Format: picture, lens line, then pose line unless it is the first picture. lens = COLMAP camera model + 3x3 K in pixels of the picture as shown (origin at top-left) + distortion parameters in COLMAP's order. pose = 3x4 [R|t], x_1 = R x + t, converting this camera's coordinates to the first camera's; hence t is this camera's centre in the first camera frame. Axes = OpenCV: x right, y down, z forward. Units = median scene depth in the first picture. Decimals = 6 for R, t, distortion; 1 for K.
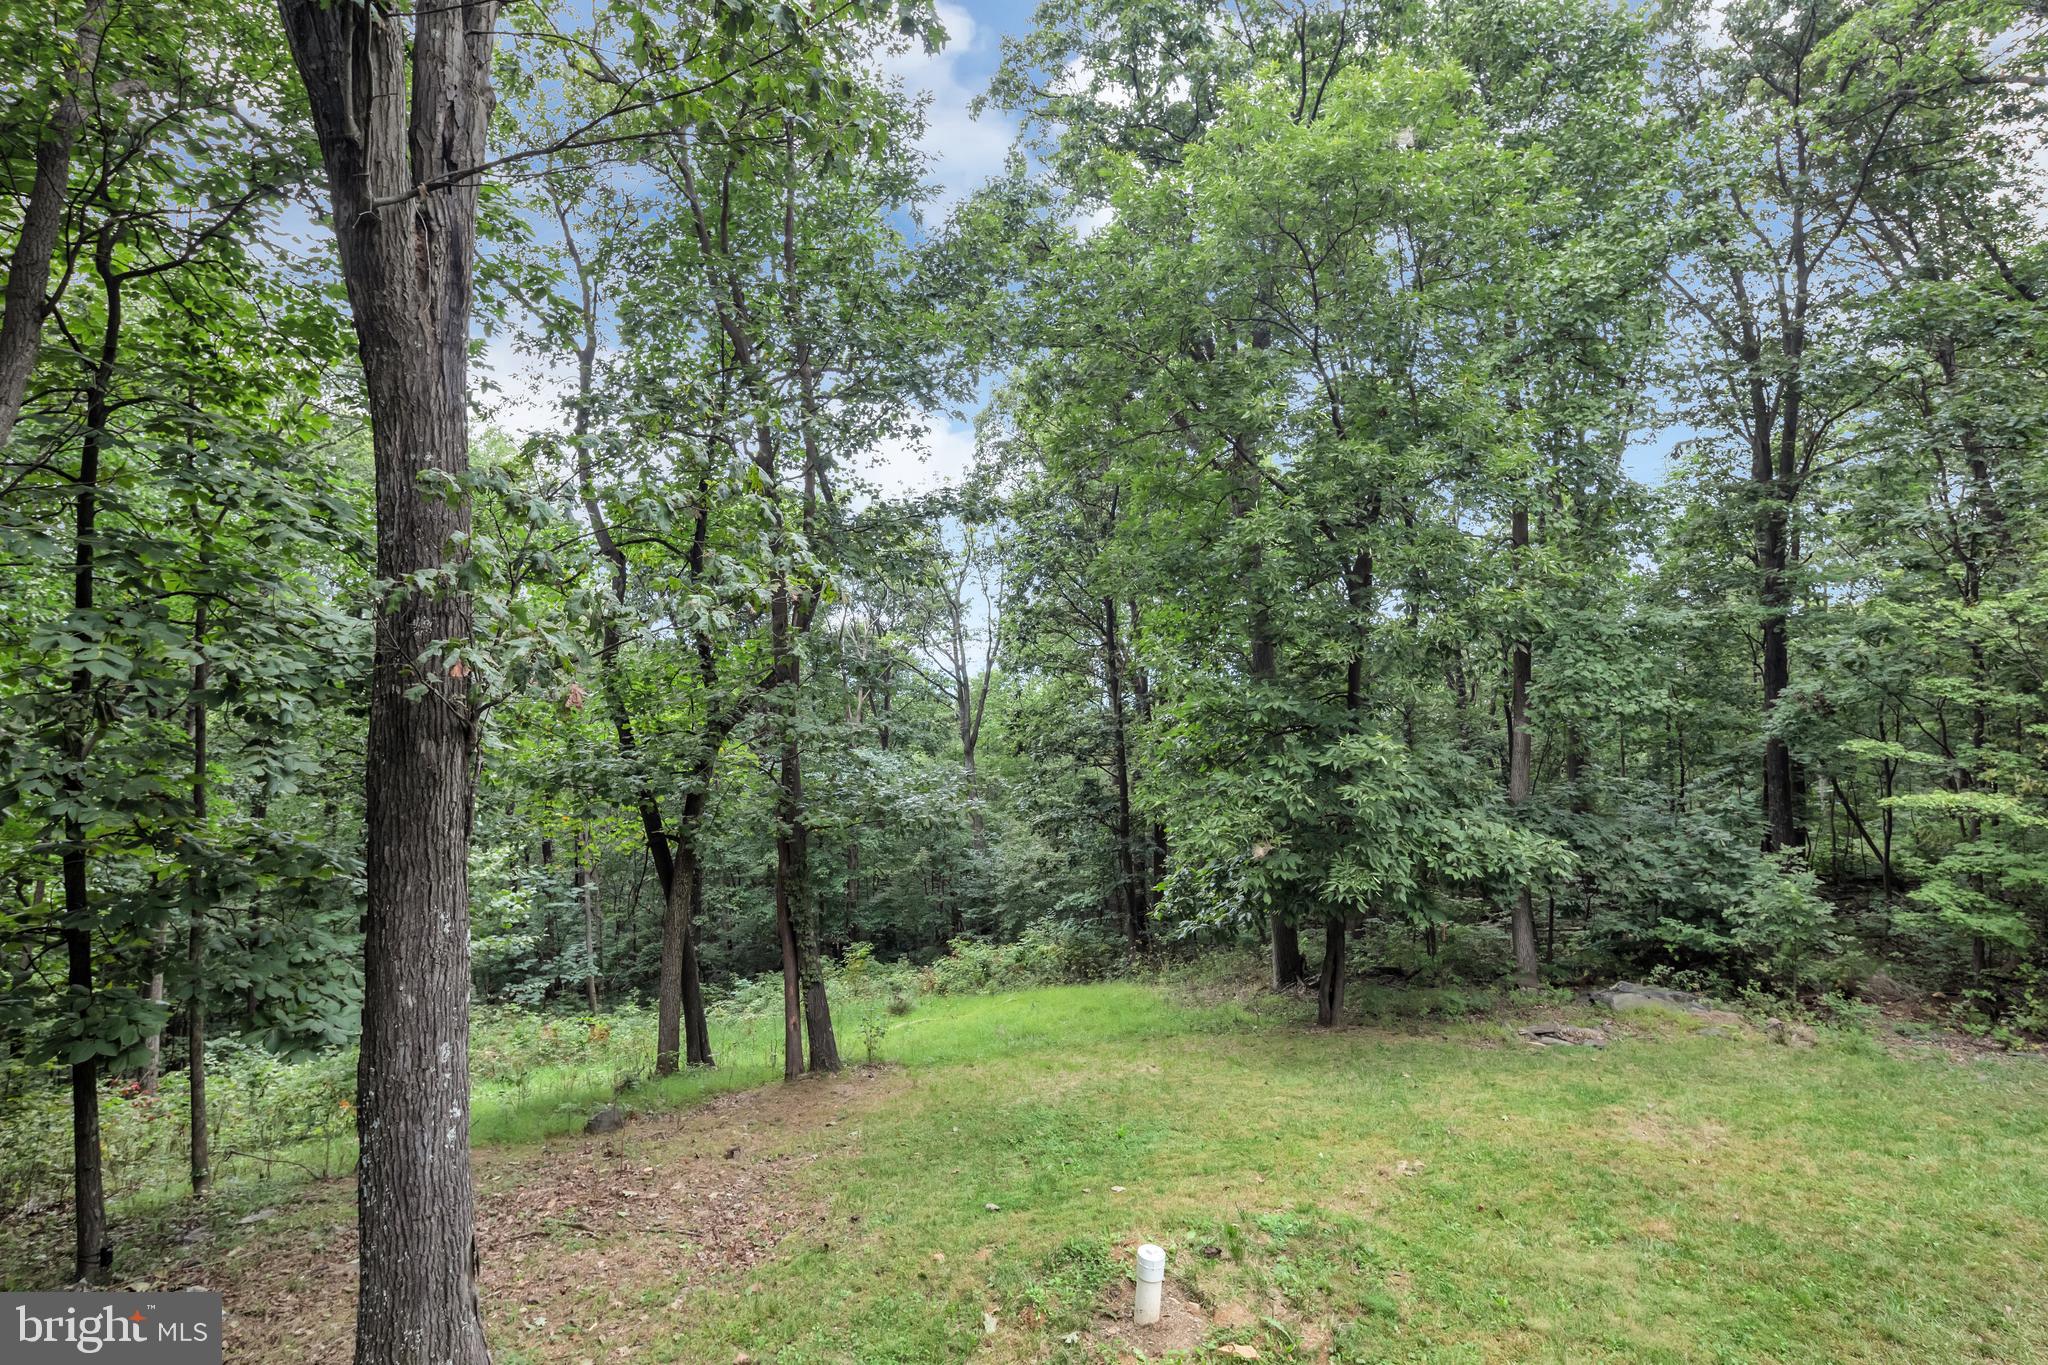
lens RADIAL K [[994.3, 0, 1023.7], [0, 994.3, 666.3], [0, 0, 1]] dist [0.003966, -0.006533]
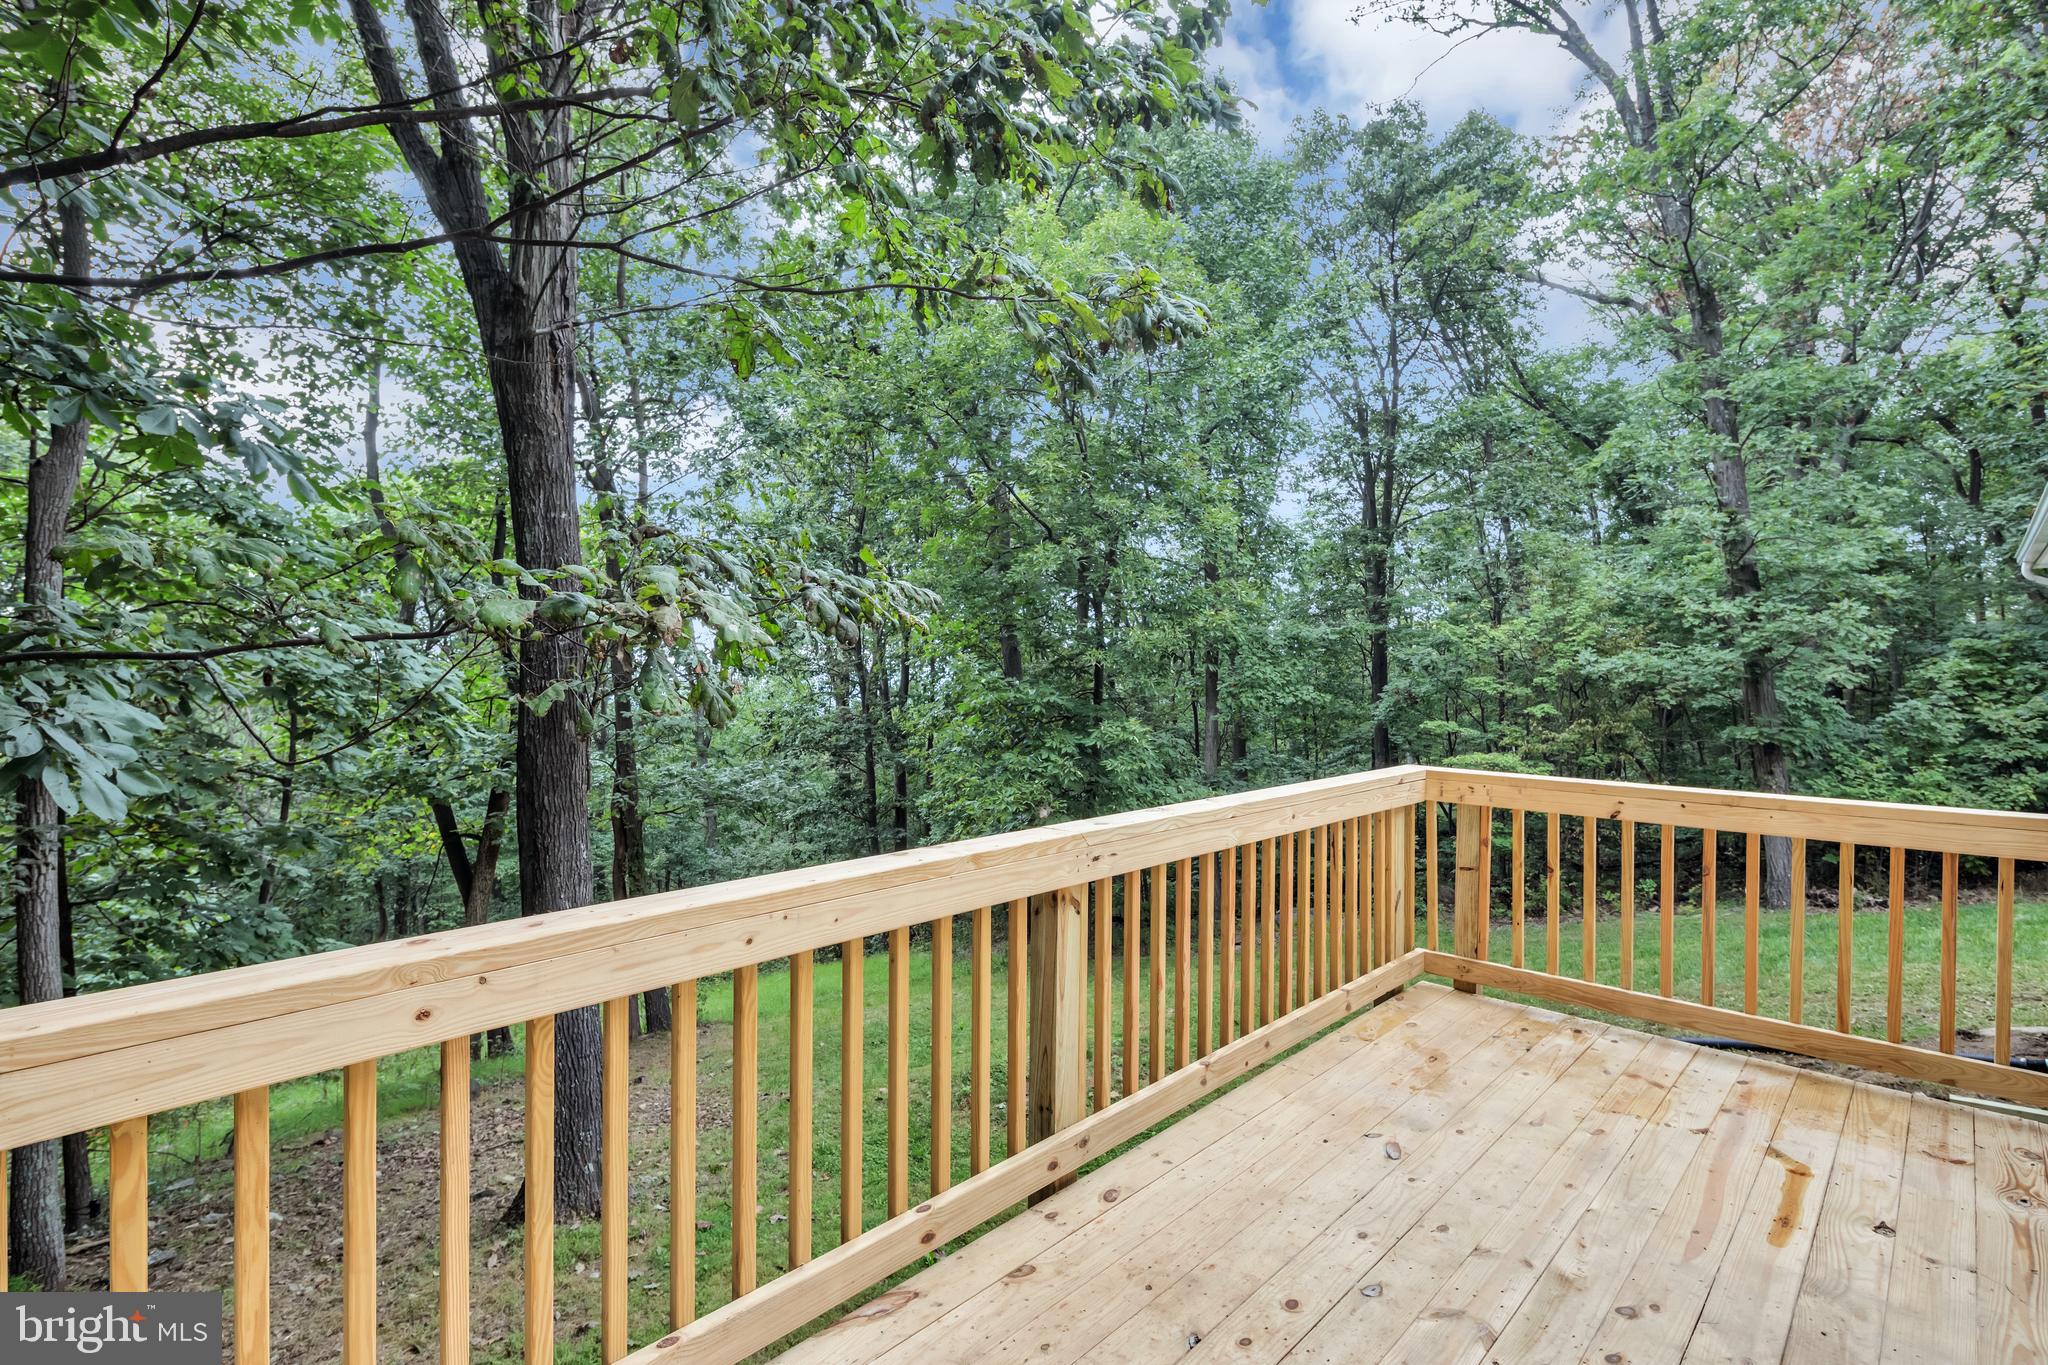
lens RADIAL K [[994.3, 0, 1023.7], [0, 994.3, 666.3], [0, 0, 1]] dist [0.003966, -0.006533]
pose [[0.953062, 0.000134, 0.302774, -0.122339], [0.001368, 0.999988, -0.004750, 0.001964], [-0.302771, 0.004941, 0.953051, -0.149987]]
